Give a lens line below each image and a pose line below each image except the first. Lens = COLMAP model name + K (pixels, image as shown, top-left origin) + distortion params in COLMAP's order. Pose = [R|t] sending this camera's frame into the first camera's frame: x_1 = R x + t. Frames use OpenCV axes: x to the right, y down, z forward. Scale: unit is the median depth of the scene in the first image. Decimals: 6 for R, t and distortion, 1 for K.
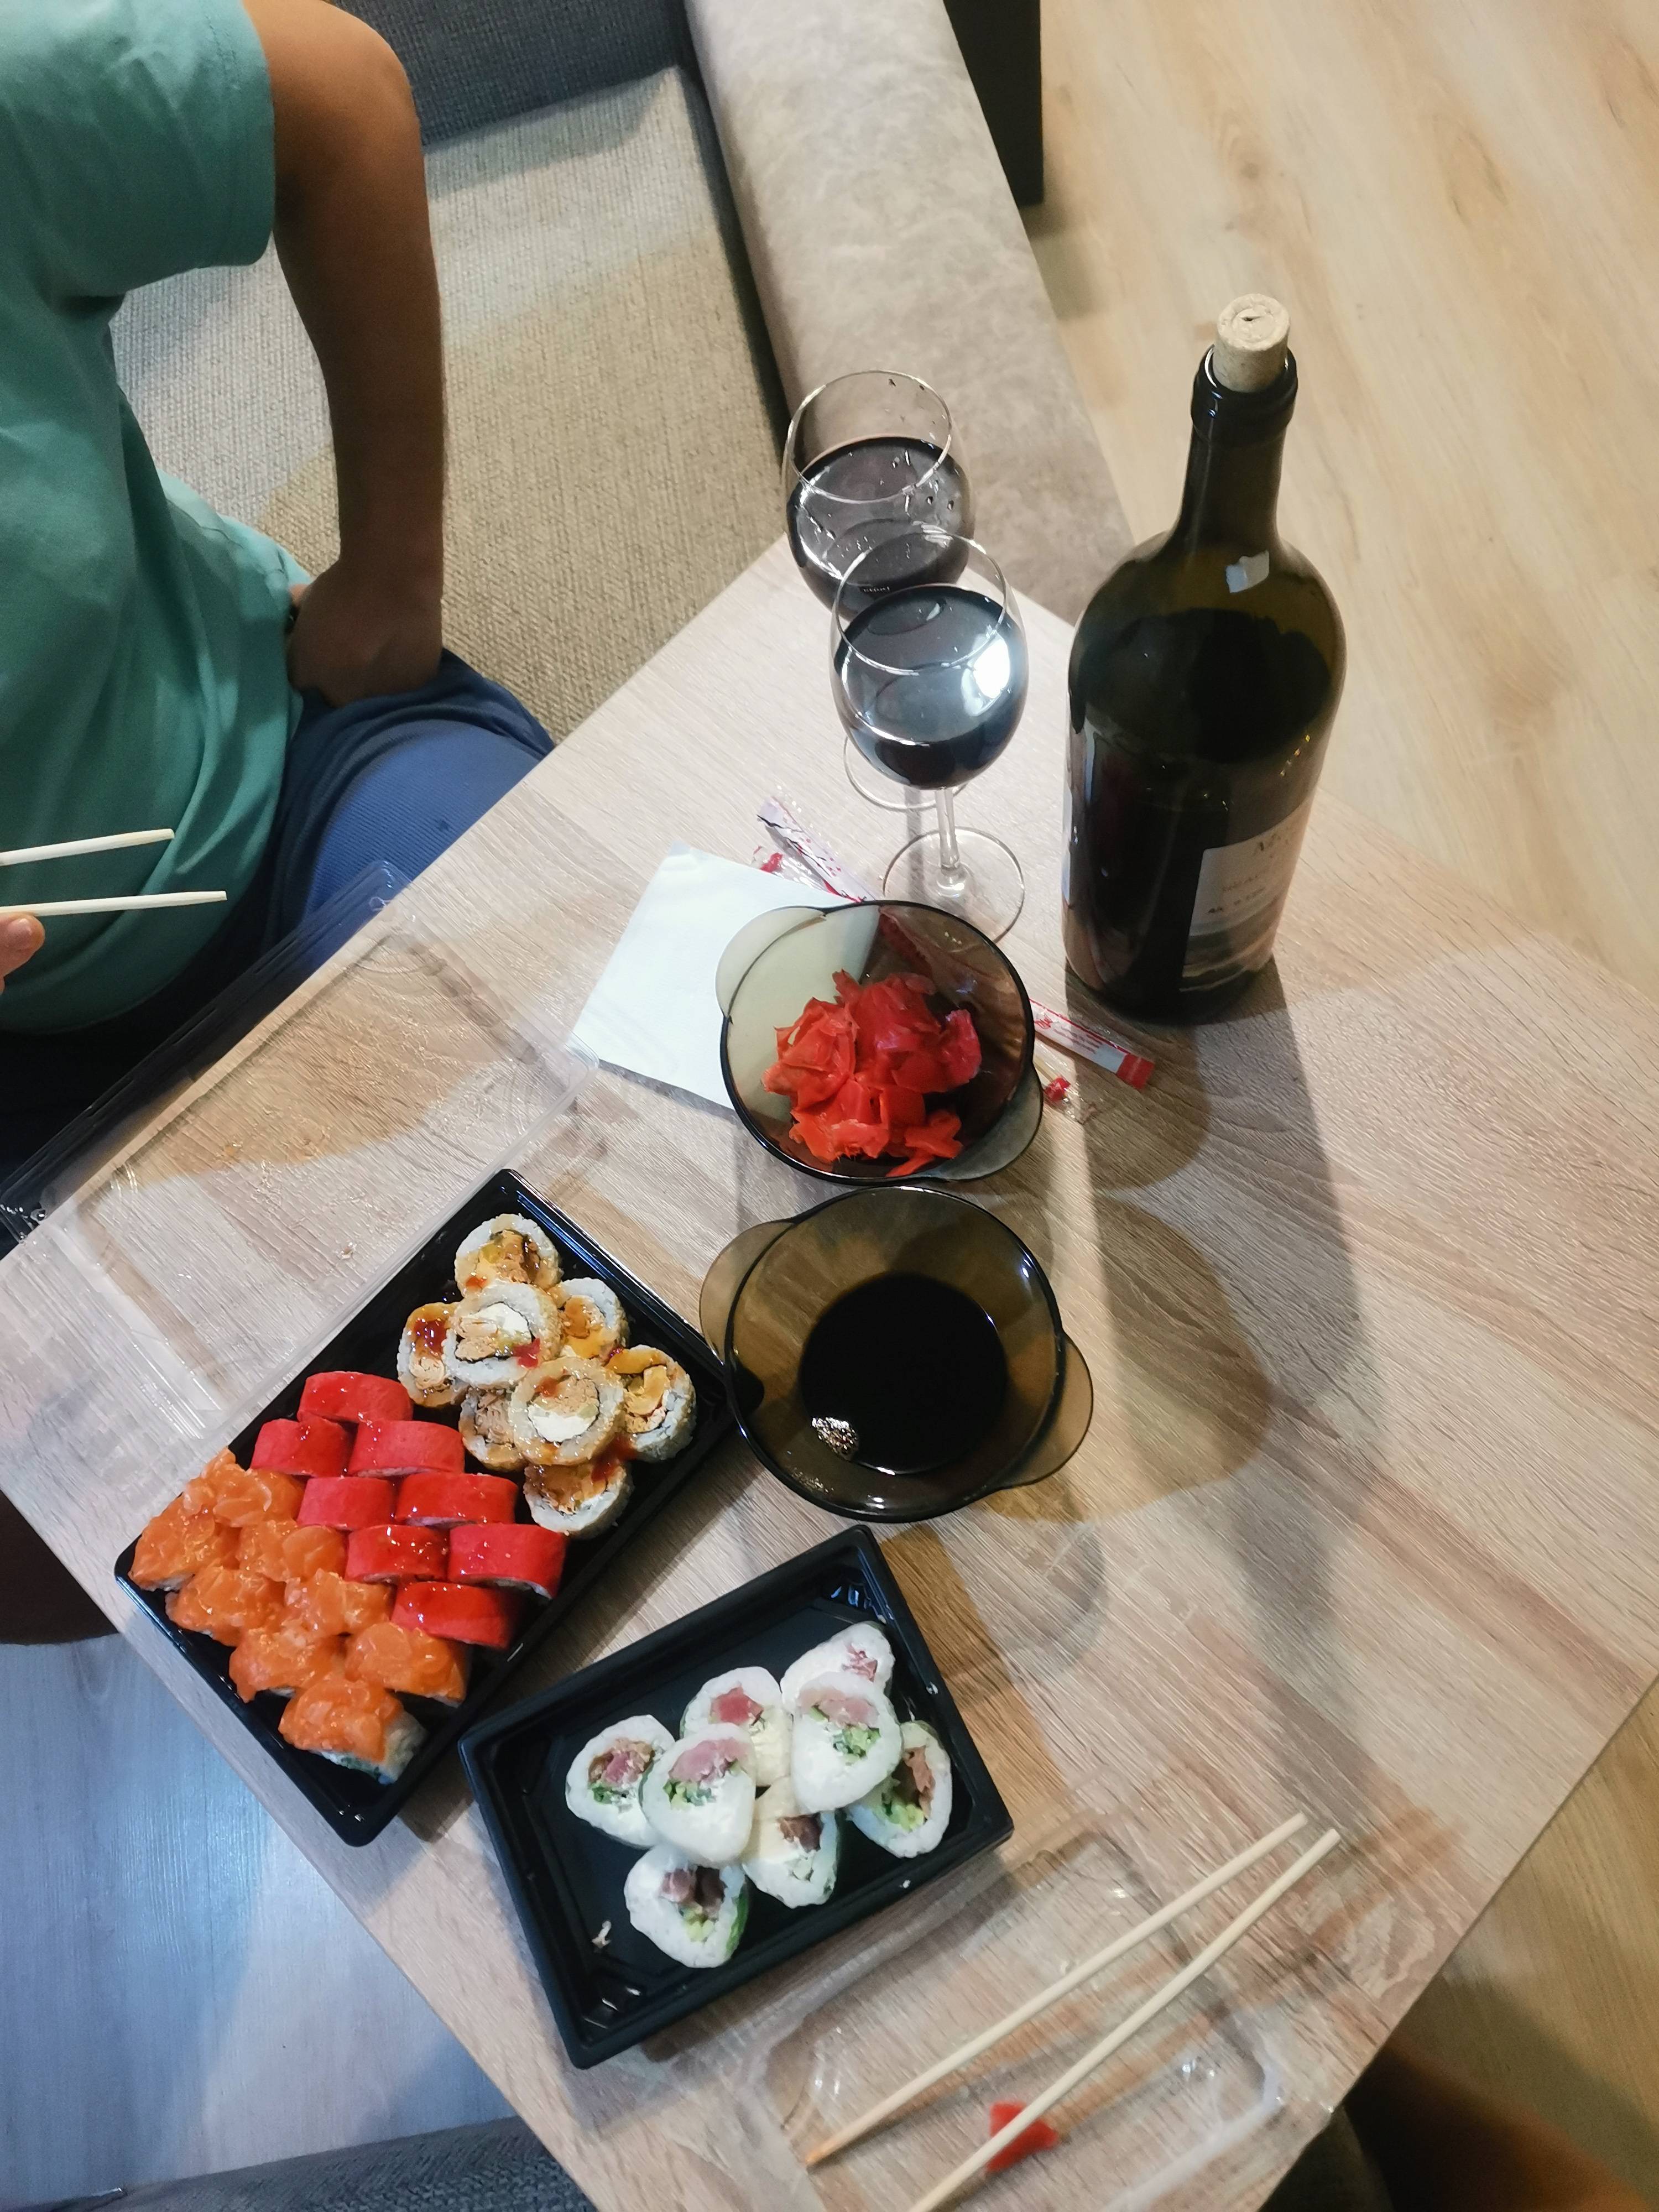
lens RADIAL K [[1675.0, 0, 829.5], [0, 1675.0, 1106.0], [0, 0, 1]] dist [0.112918, -0.182409]
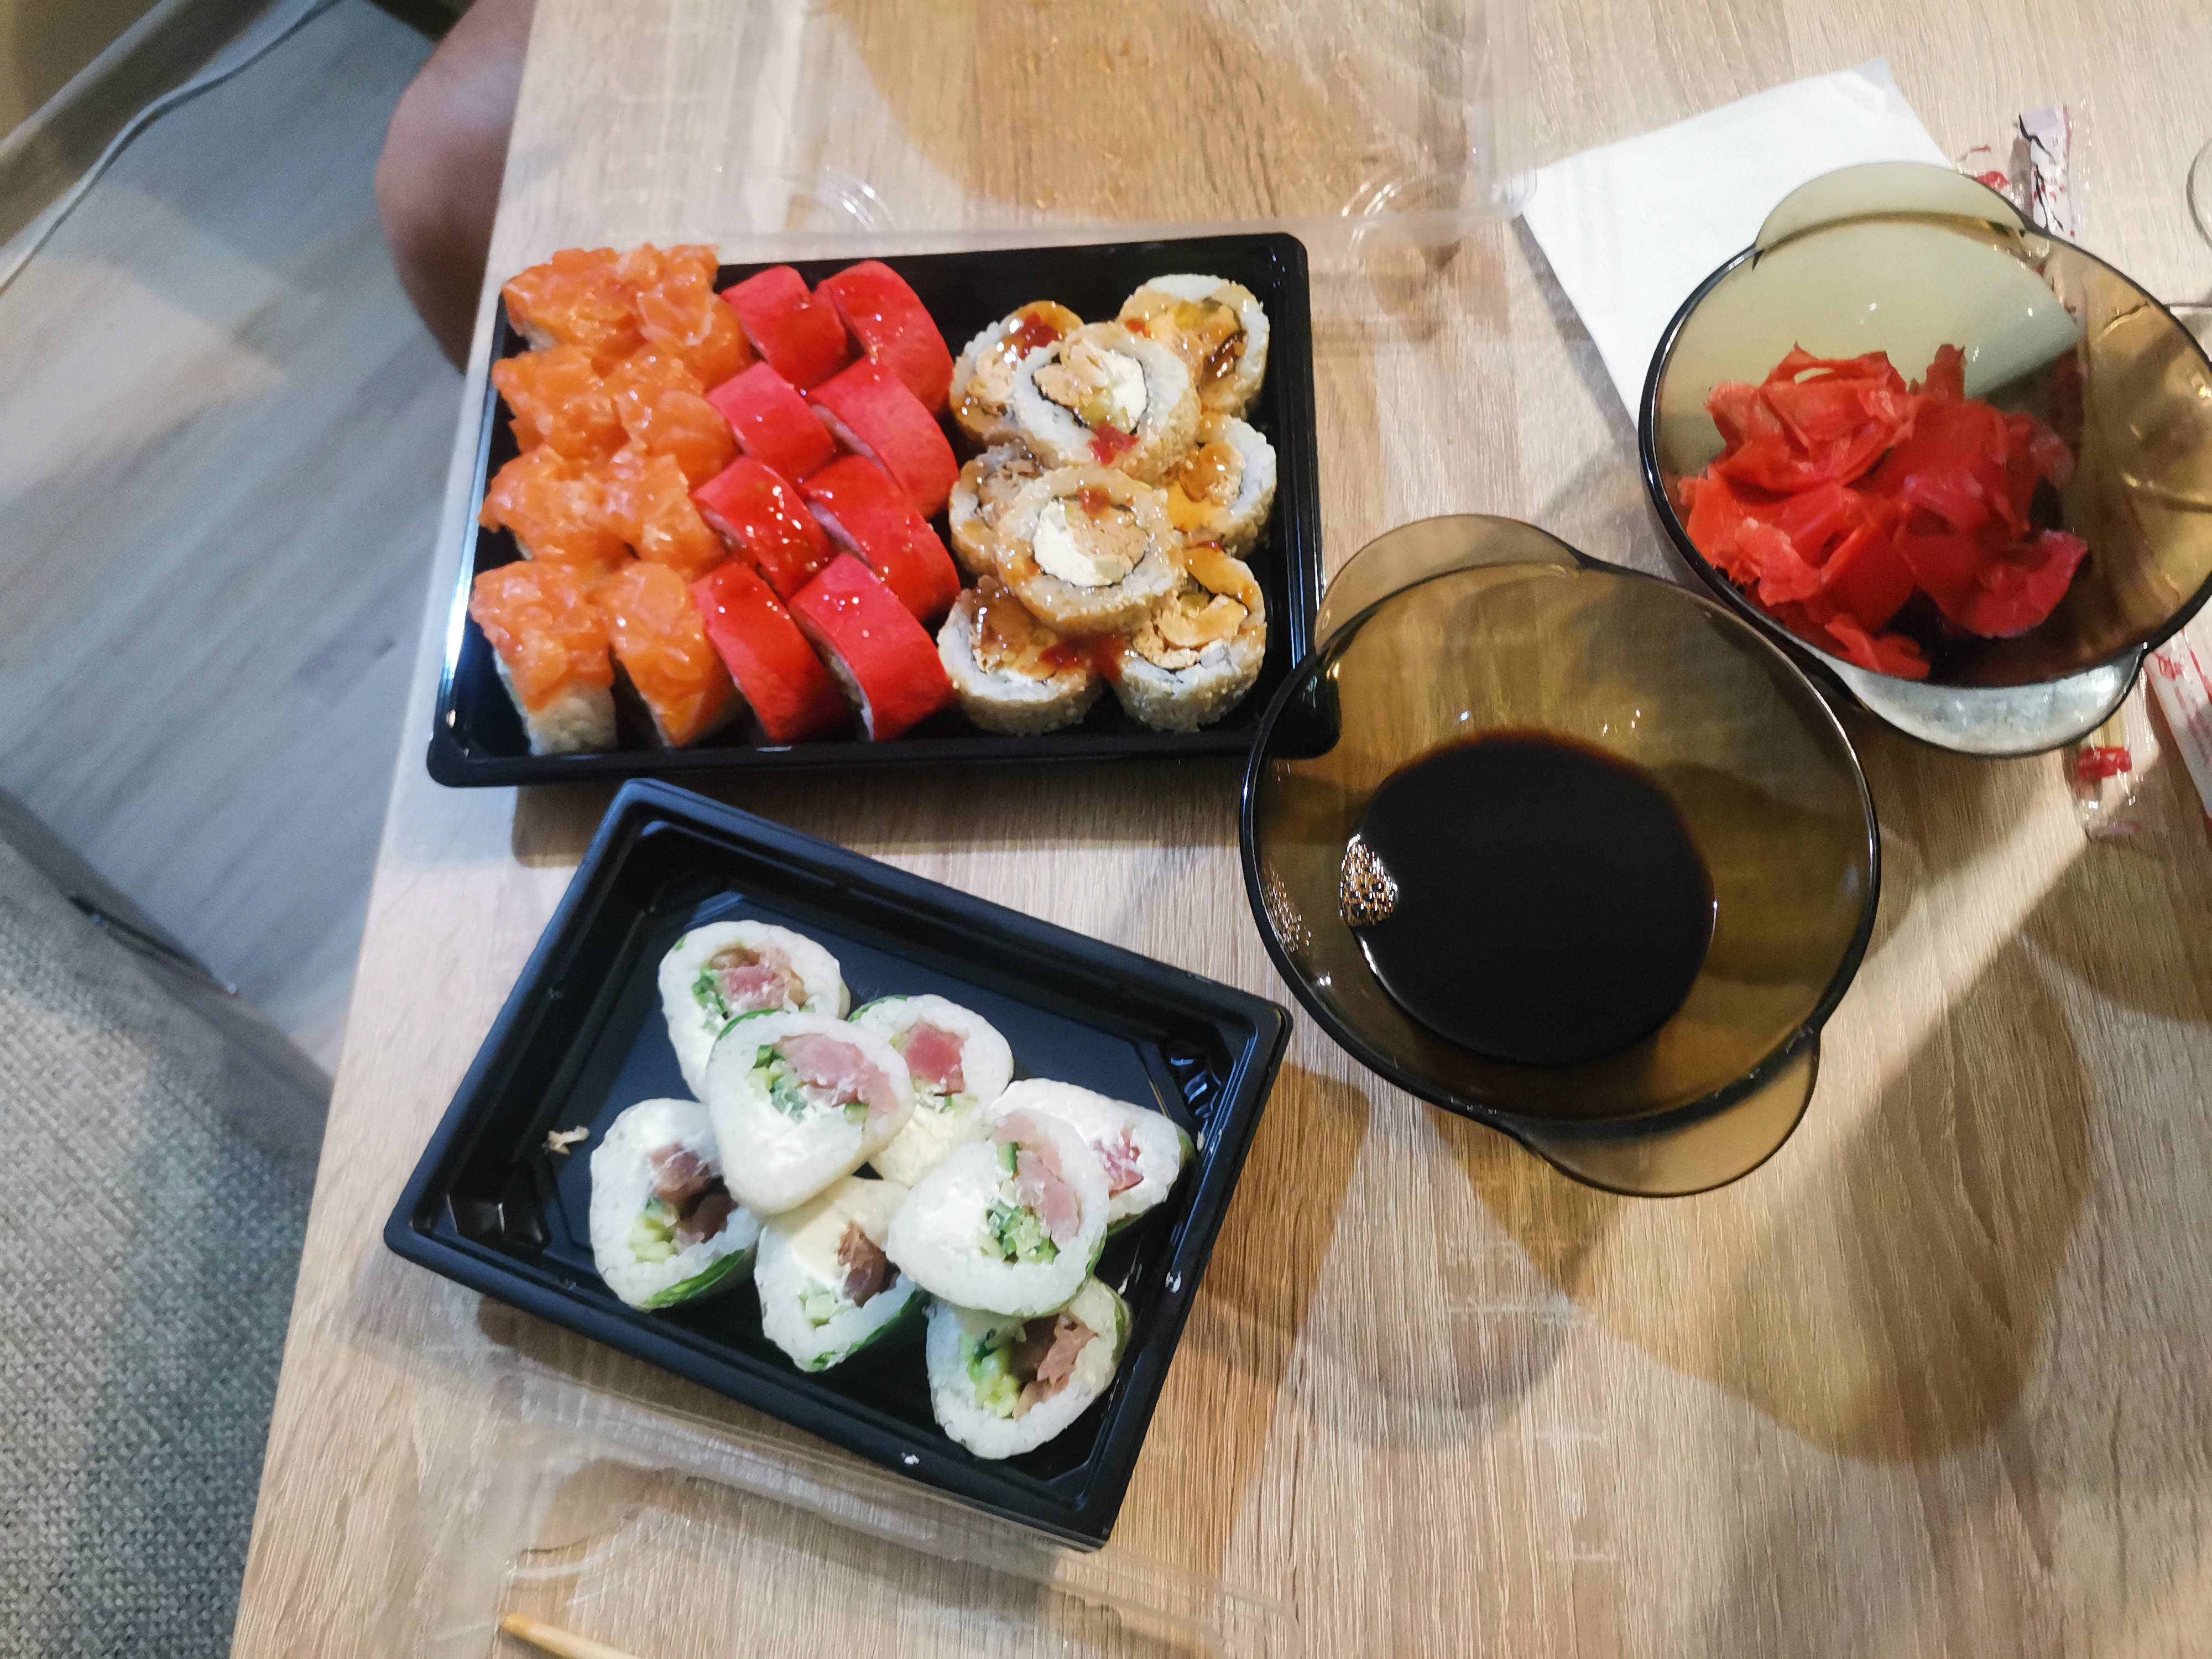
lens RADIAL K [[1693.6, 0, 1106.0], [0, 1693.6, 829.5], [0, 0, 1]] dist [0.060091, -0.095171]
pose [[0.673157, 0.708262, -0.212662, 0.056435], [-0.683493, 0.705676, 0.186704, 0.136266], [0.282306, 0.019671, 0.959123, 0.413755]]
